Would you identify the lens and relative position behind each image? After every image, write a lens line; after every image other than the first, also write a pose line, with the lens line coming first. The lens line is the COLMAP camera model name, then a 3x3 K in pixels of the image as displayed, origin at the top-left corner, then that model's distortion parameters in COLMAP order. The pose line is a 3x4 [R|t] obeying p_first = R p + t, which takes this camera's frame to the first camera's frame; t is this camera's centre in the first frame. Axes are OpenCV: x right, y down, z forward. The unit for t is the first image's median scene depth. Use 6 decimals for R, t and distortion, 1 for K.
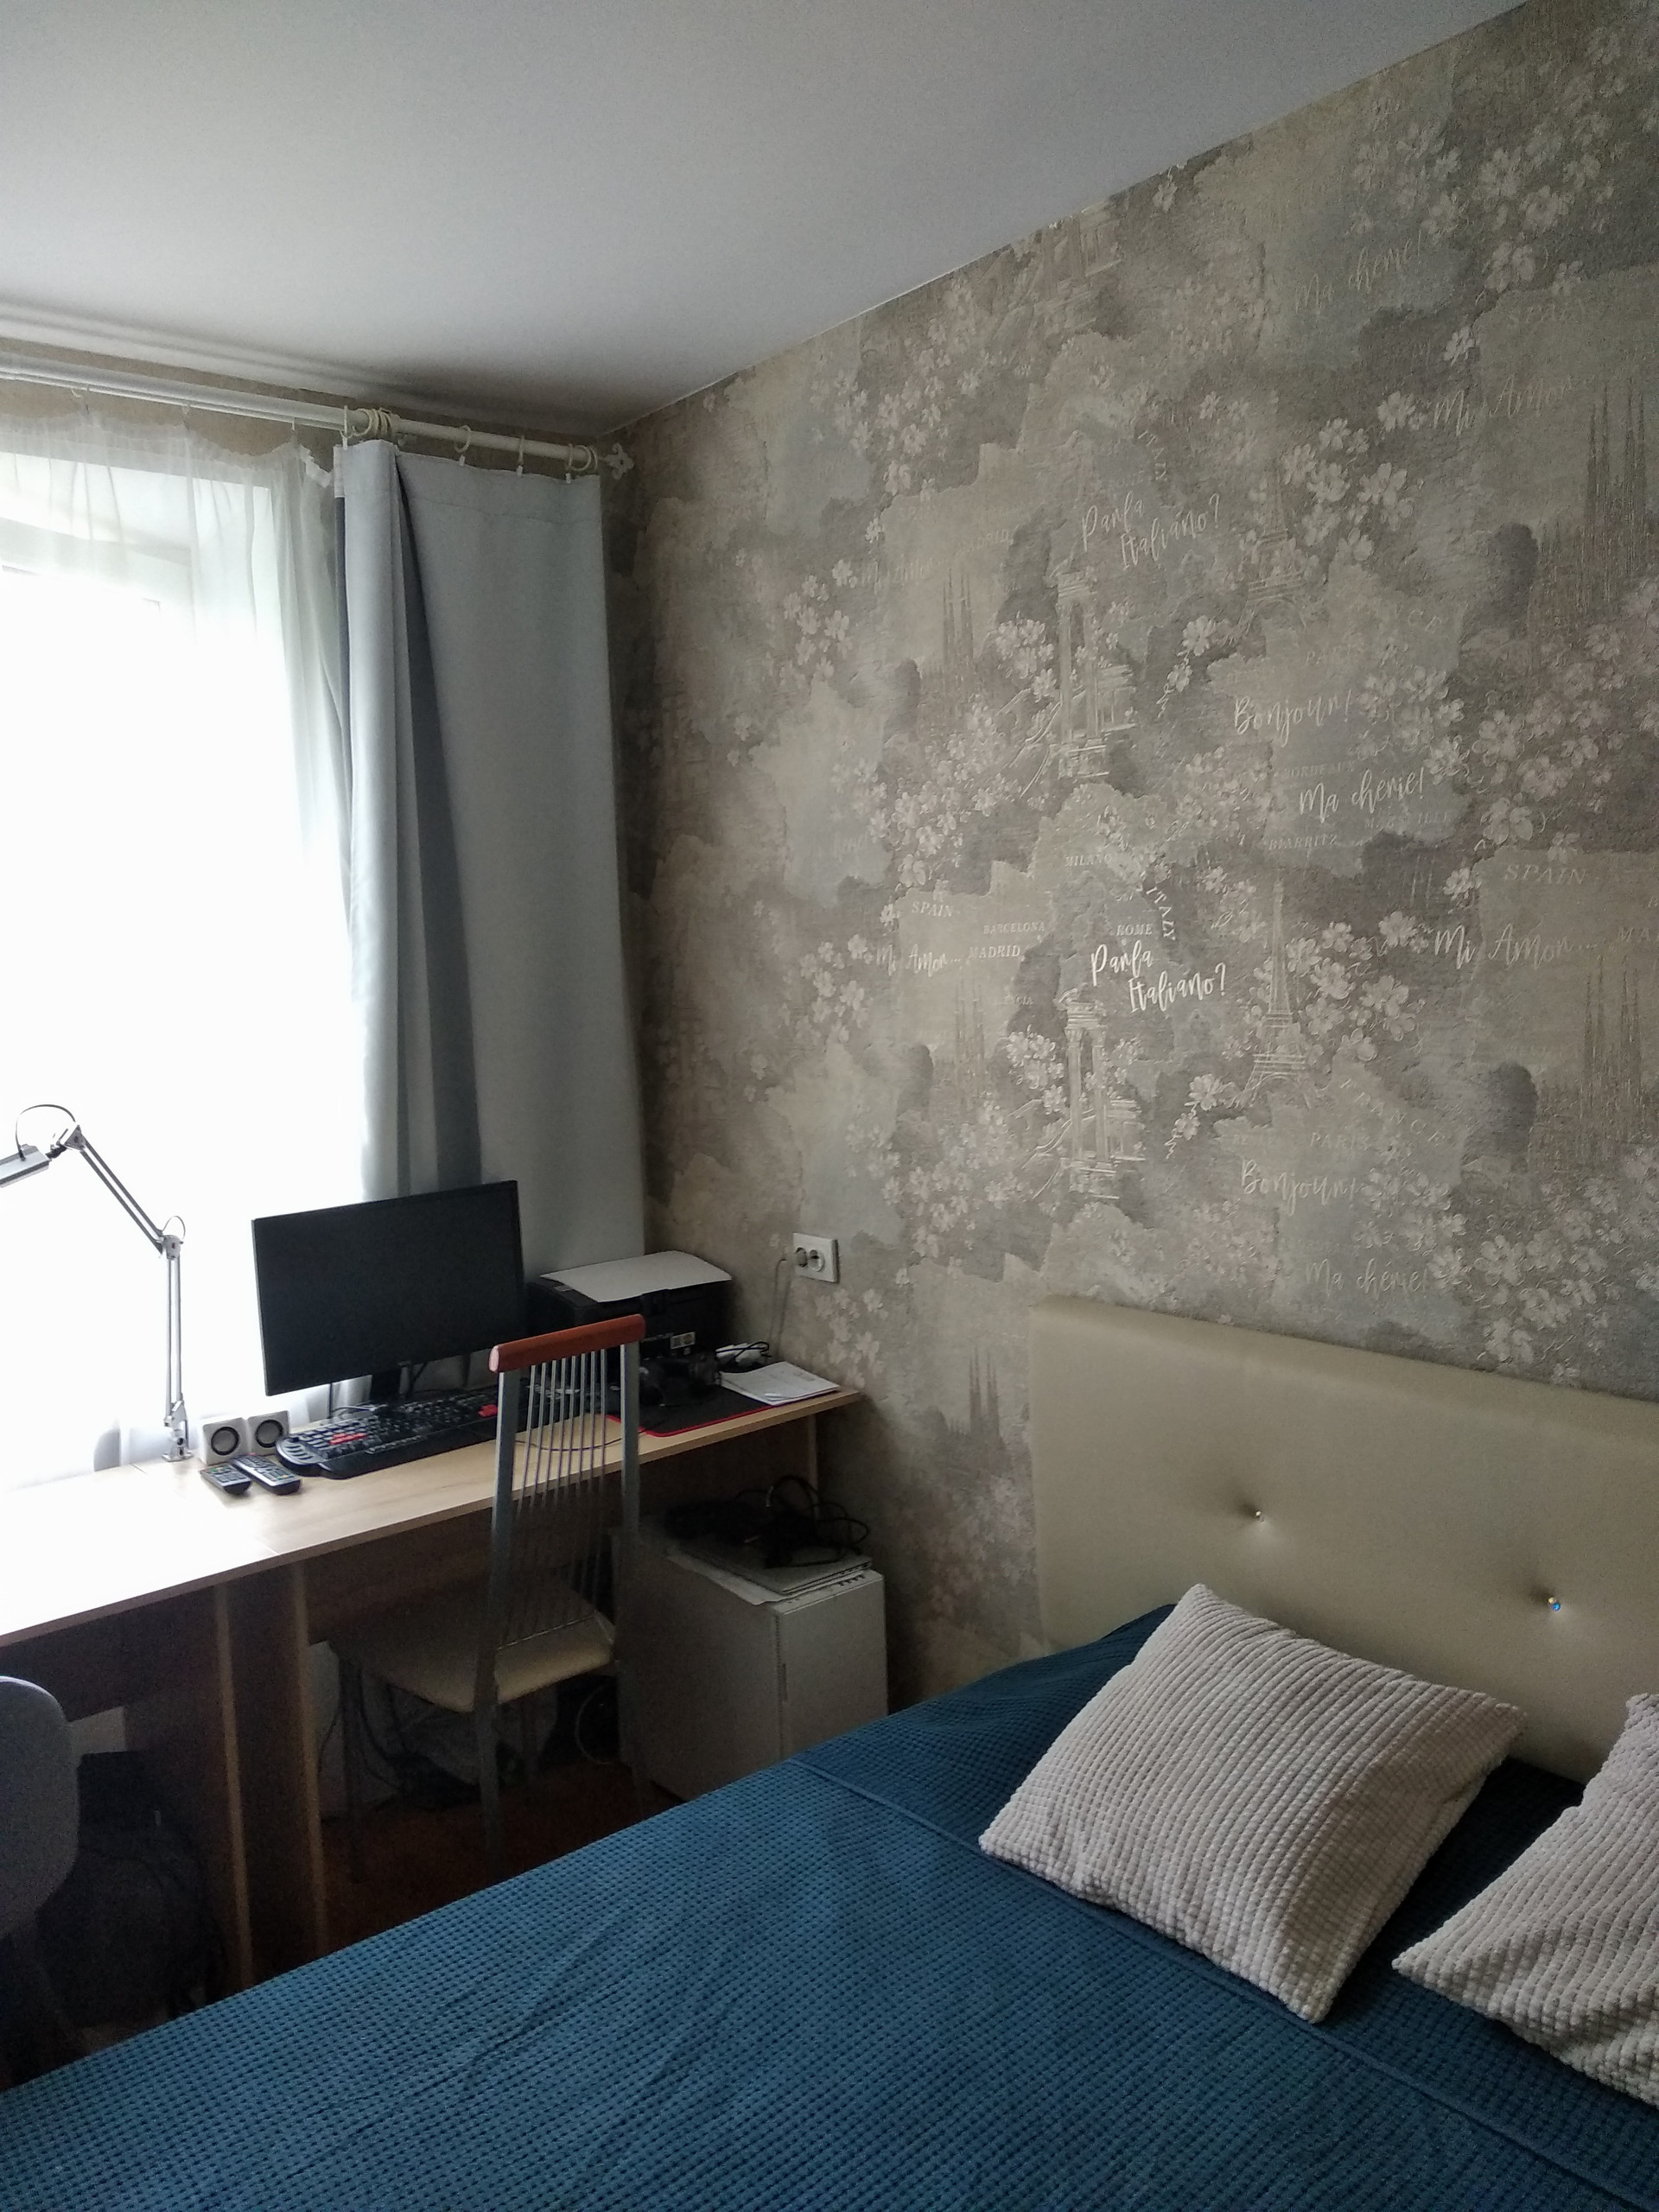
lens RADIAL K [[1758.0, 0, 796.8], [0, 1758.0, 1103.8], [0, 0, 1]] dist [0.126711, -0.132232]
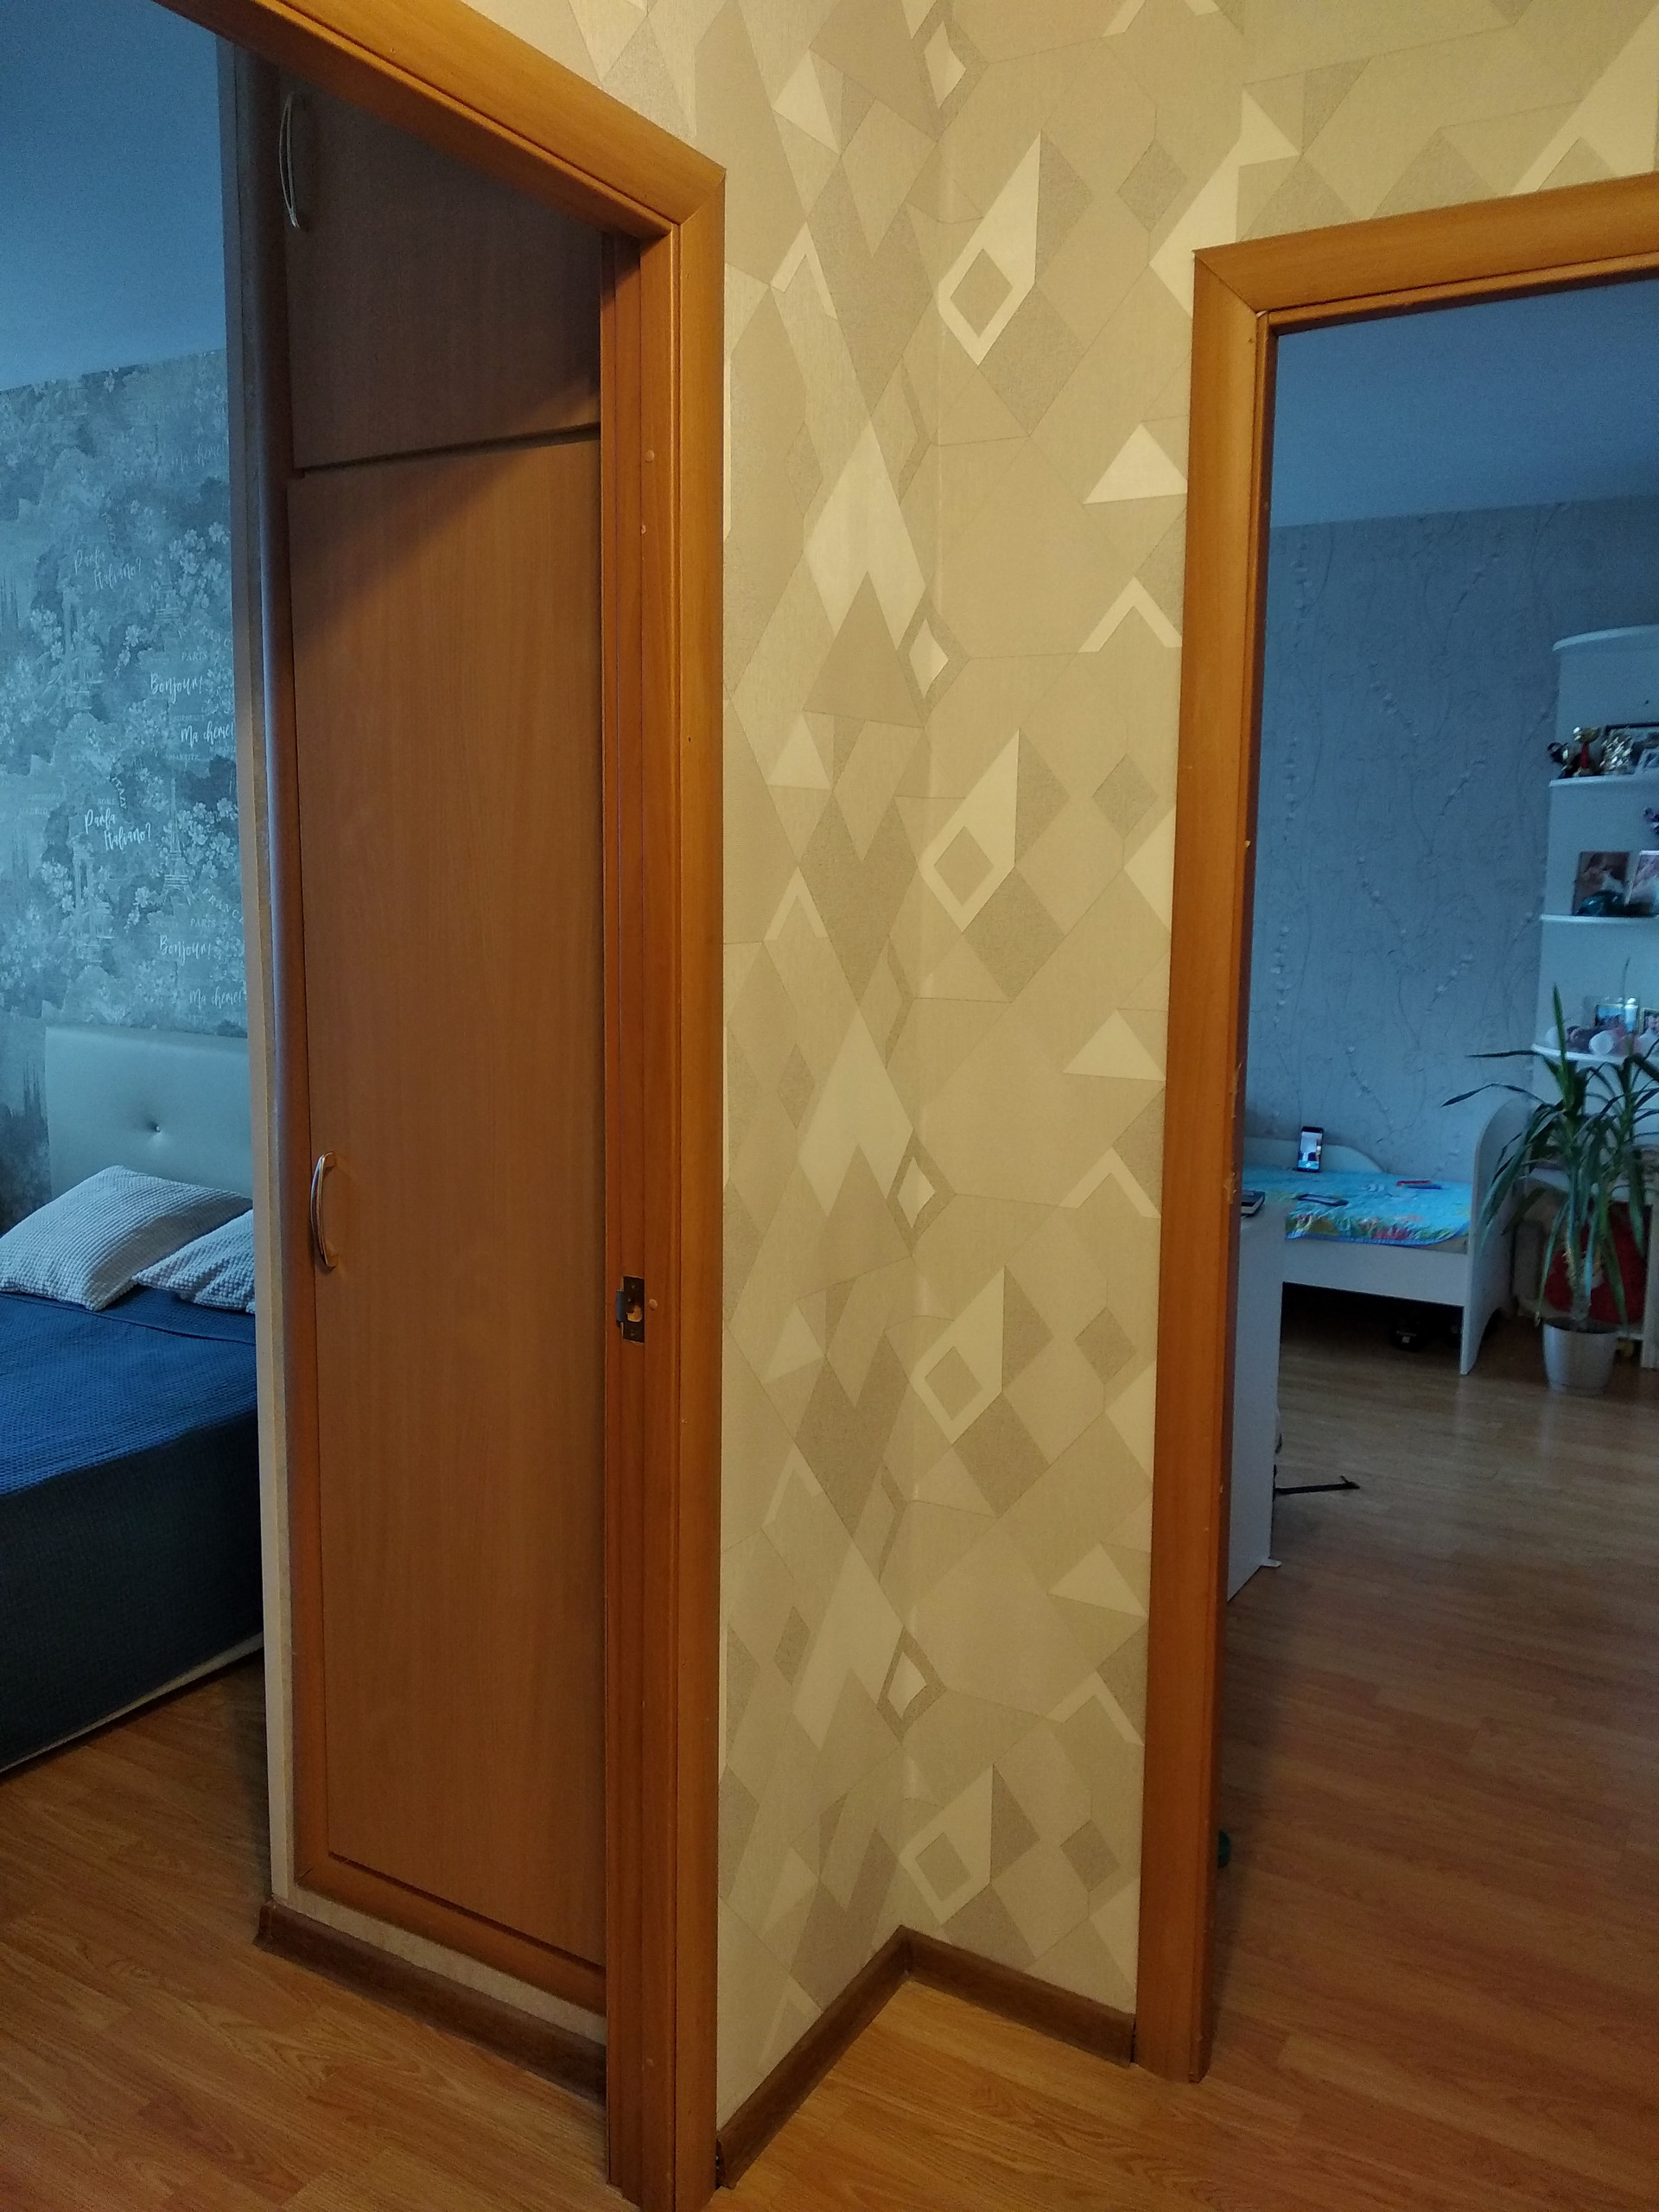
lens RADIAL K [[1758.0, 0, 796.8], [0, 1758.0, 1103.8], [0, 0, 1]] dist [0.126711, -0.132232]
pose [[0.942959, 0.018494, 0.332394, 0.255707], [-0.028103, 0.999314, 0.024124, 0.136219], [-0.331720, -0.032090, 0.942832, -0.883690]]
